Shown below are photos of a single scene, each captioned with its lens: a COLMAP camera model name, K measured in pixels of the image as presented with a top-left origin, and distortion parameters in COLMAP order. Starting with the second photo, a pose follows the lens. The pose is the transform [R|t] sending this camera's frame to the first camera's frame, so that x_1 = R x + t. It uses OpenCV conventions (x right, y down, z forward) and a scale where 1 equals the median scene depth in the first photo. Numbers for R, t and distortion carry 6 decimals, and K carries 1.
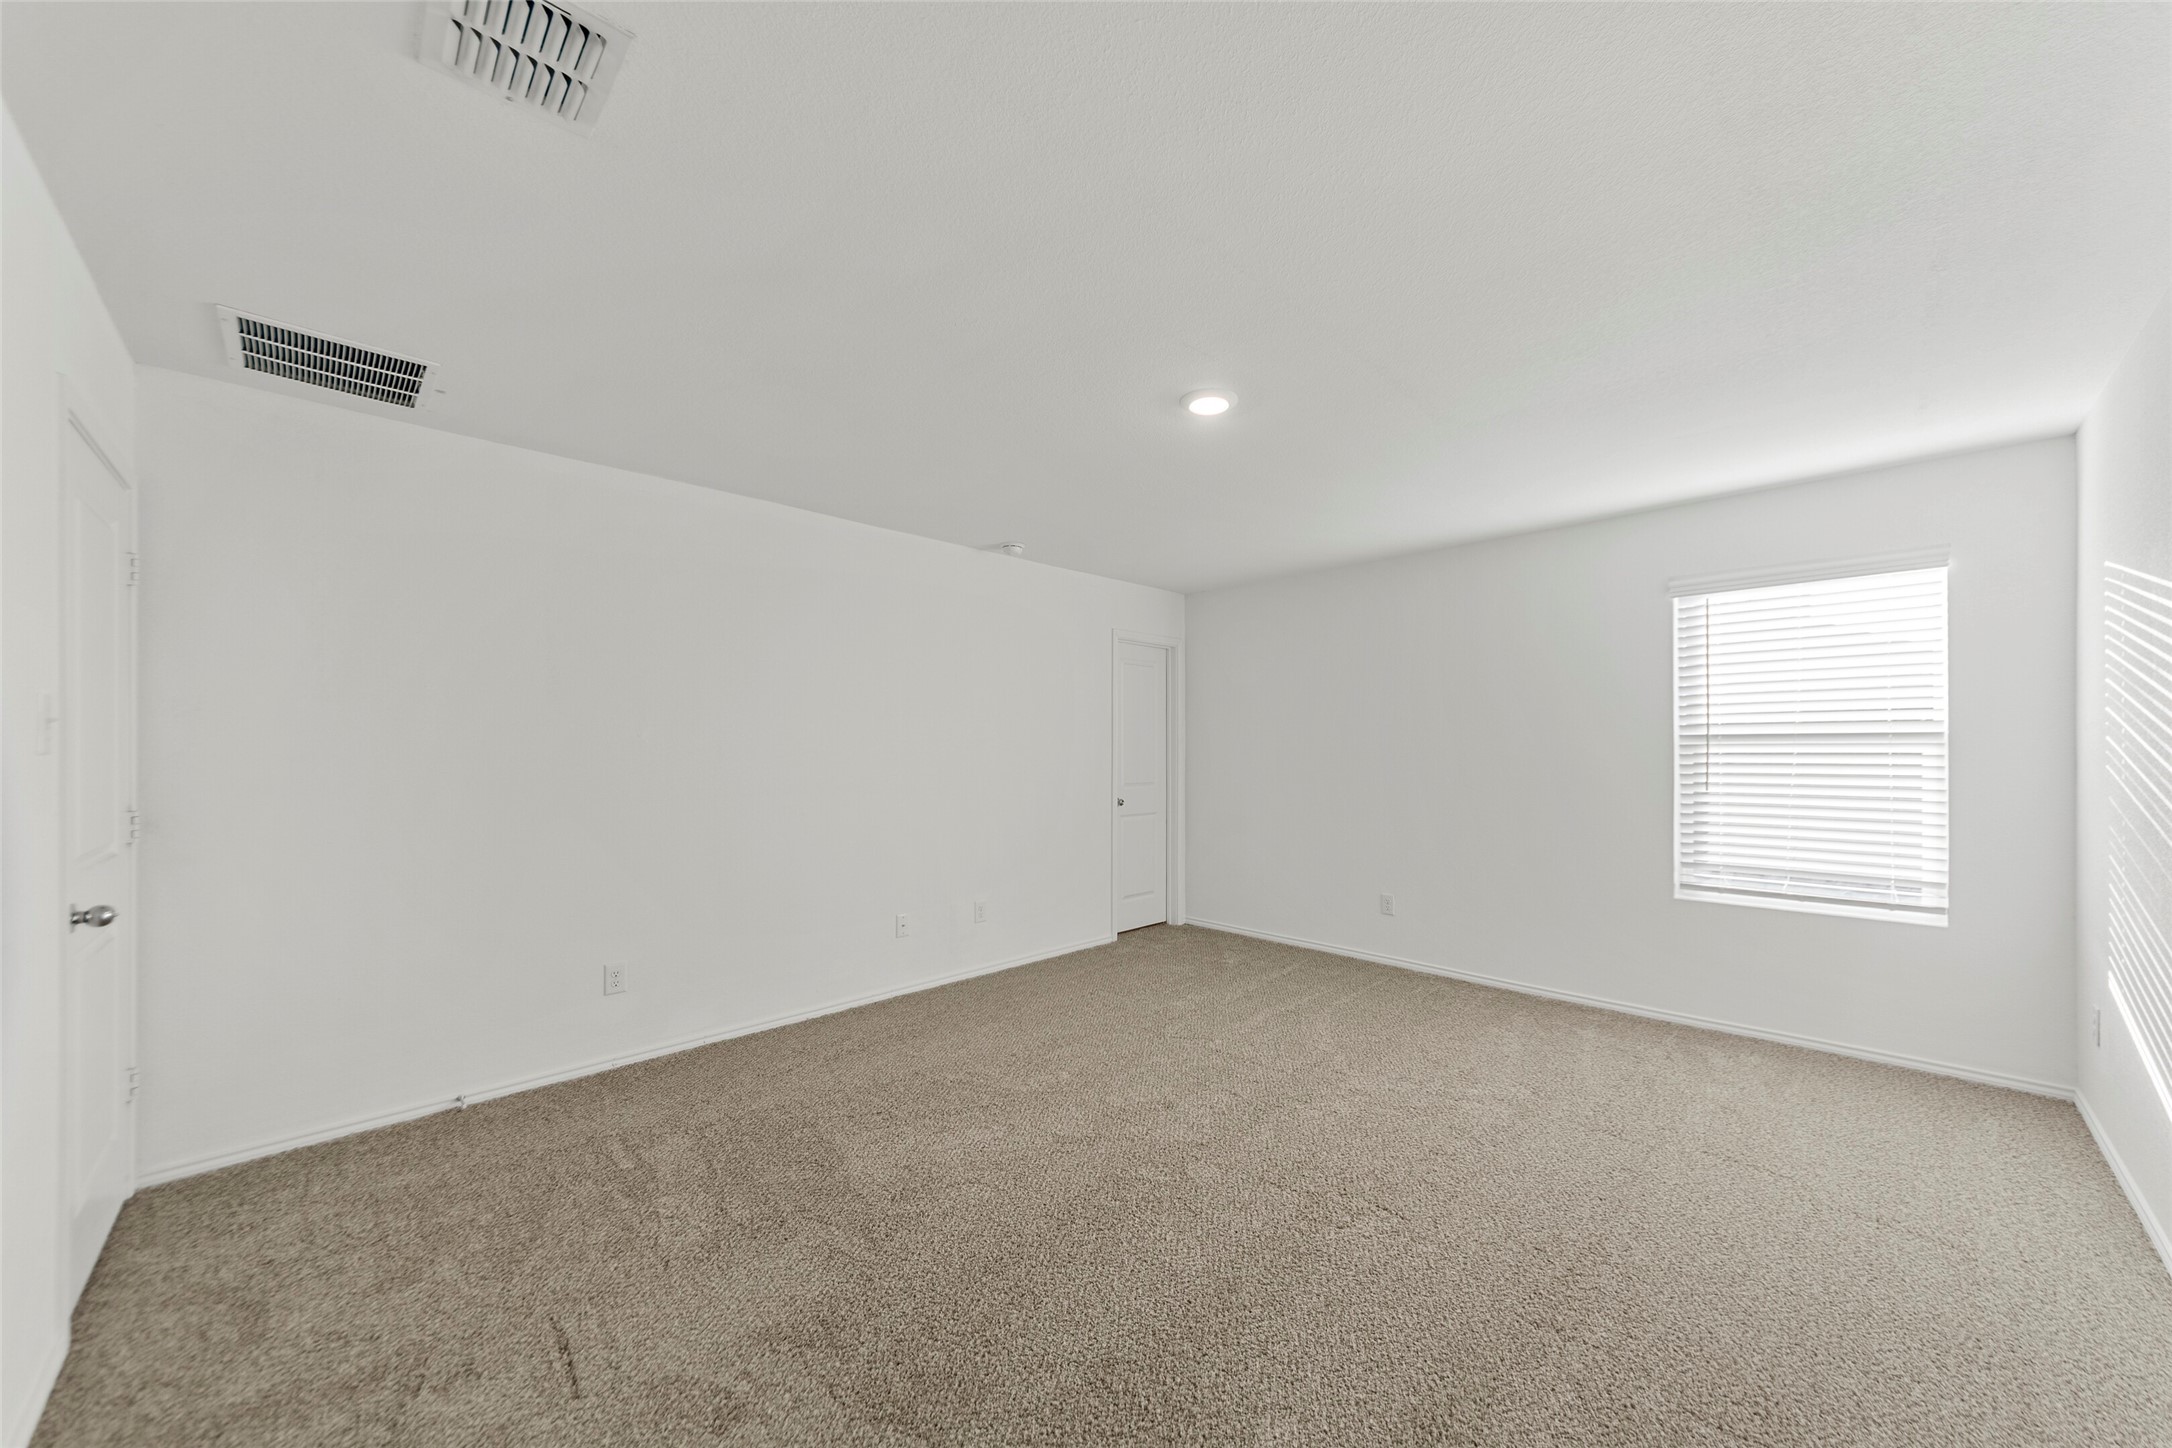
lens RADIAL K [[756.8, 0, 1098.4], [0, 756.8, 754.3], [0, 0, 1]] dist [-0.002628, -0.000064]
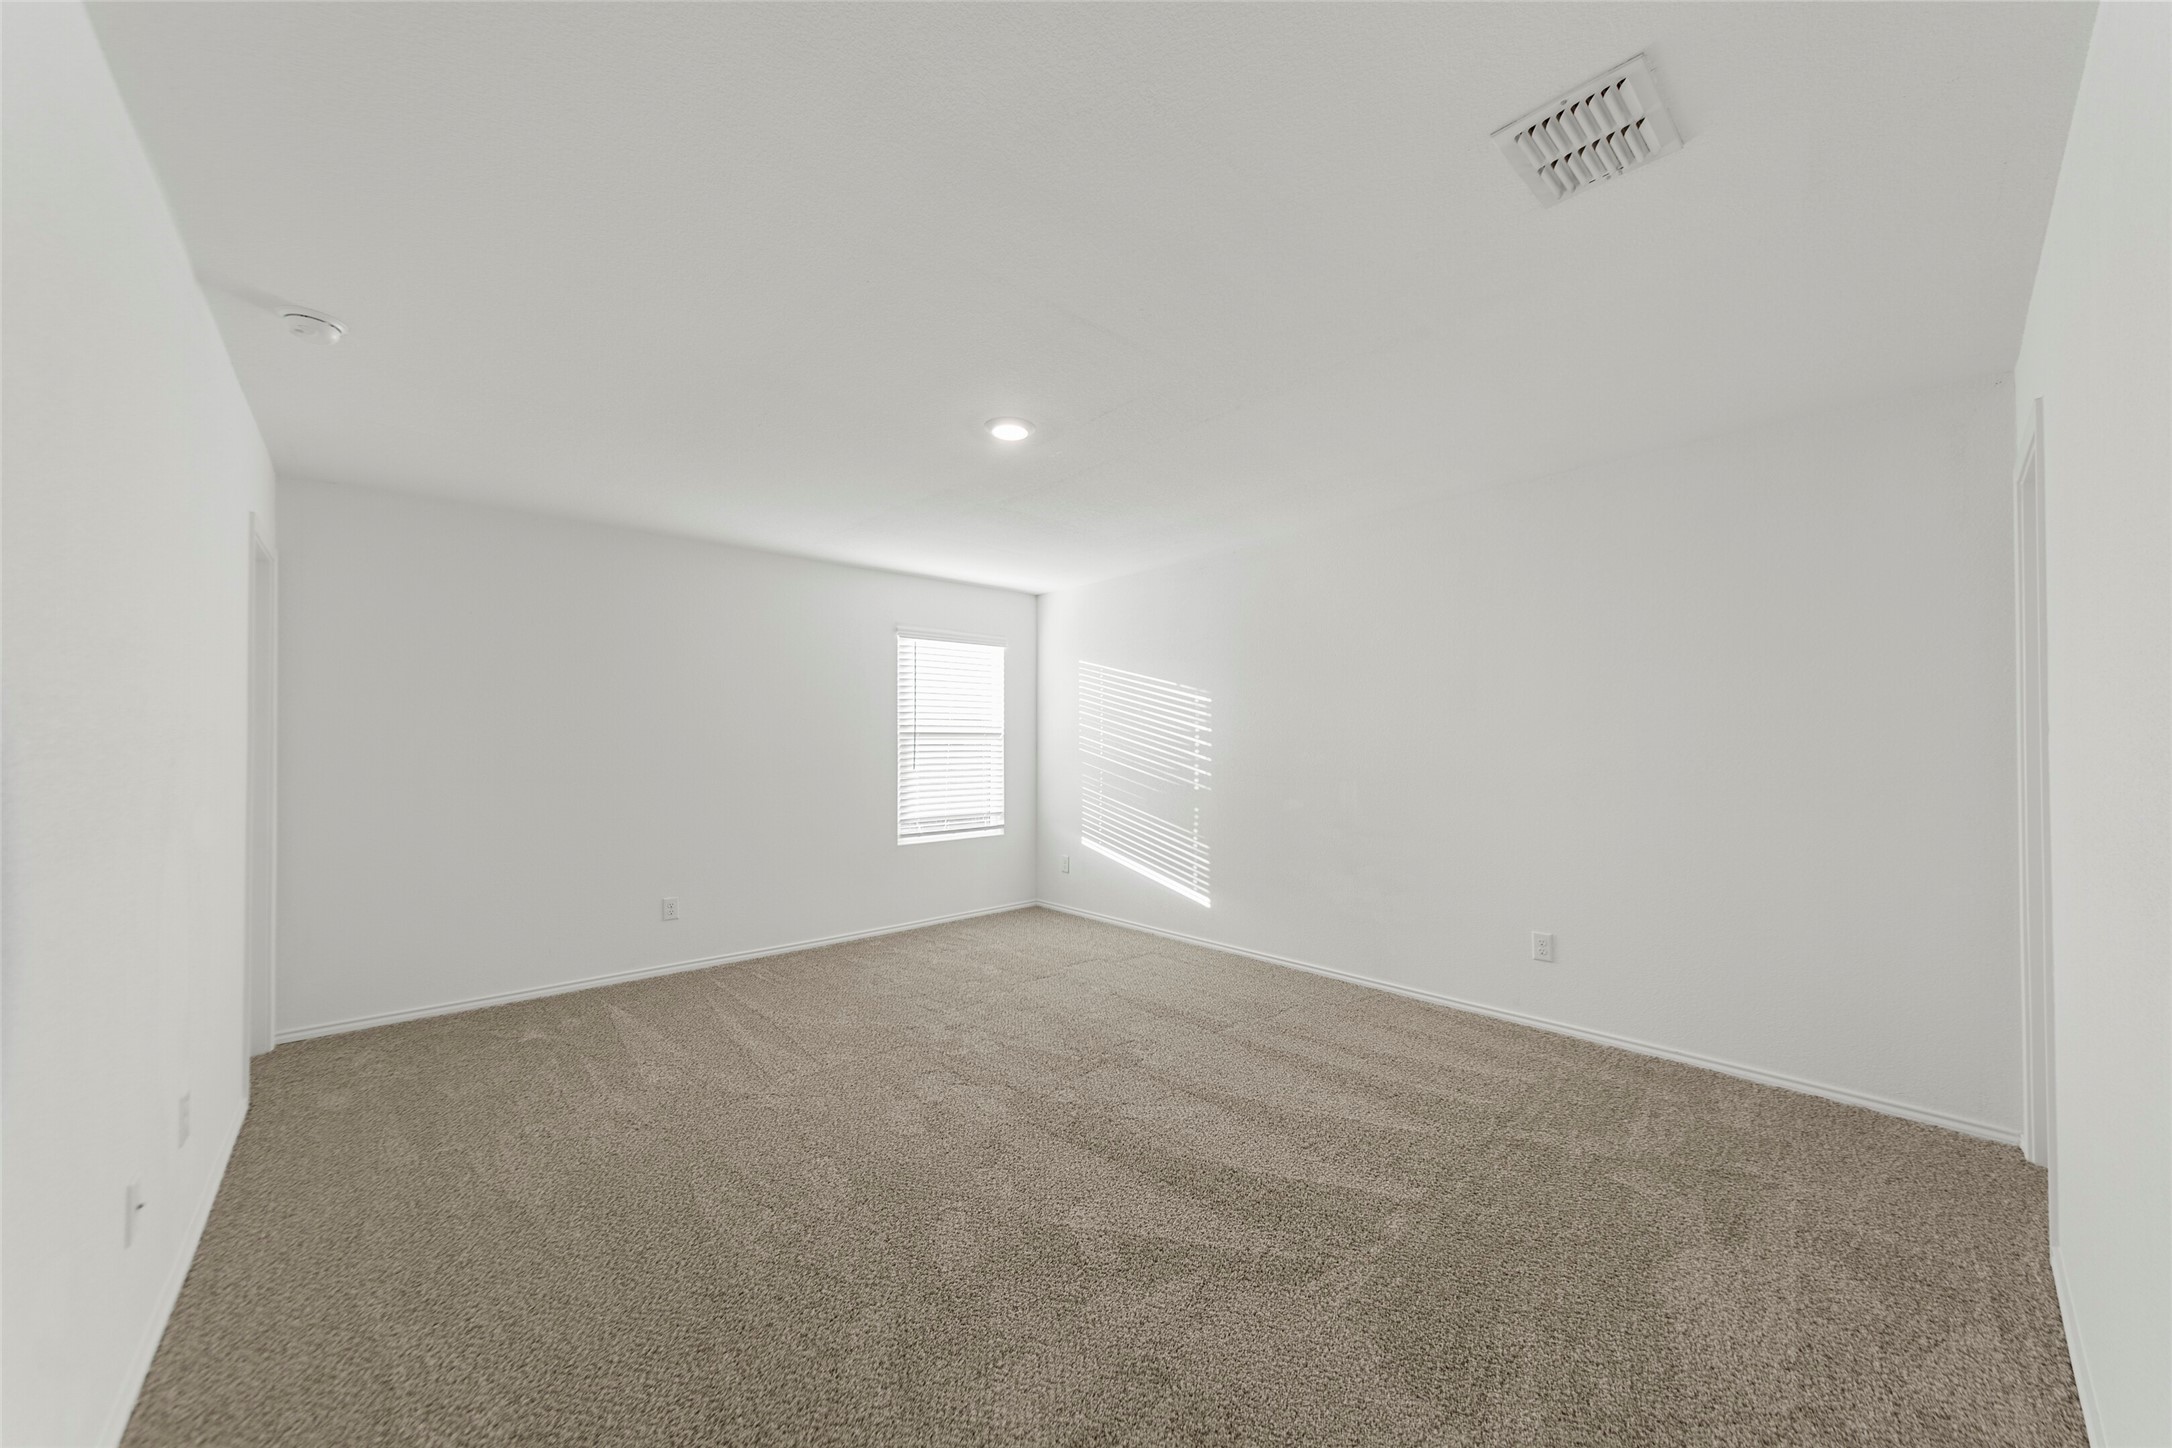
lens RADIAL K [[756.8, 0, 1080.1], [0, 756.8, 741.2], [0, 0, 1]] dist [-0.002628, -0.000064]
pose [[0.067531, 0.002372, 0.997714, -0.687270], [0.006930, 0.999972, -0.002847, -0.001502], [-0.997693, 0.007106, 0.067512, 0.585723]]
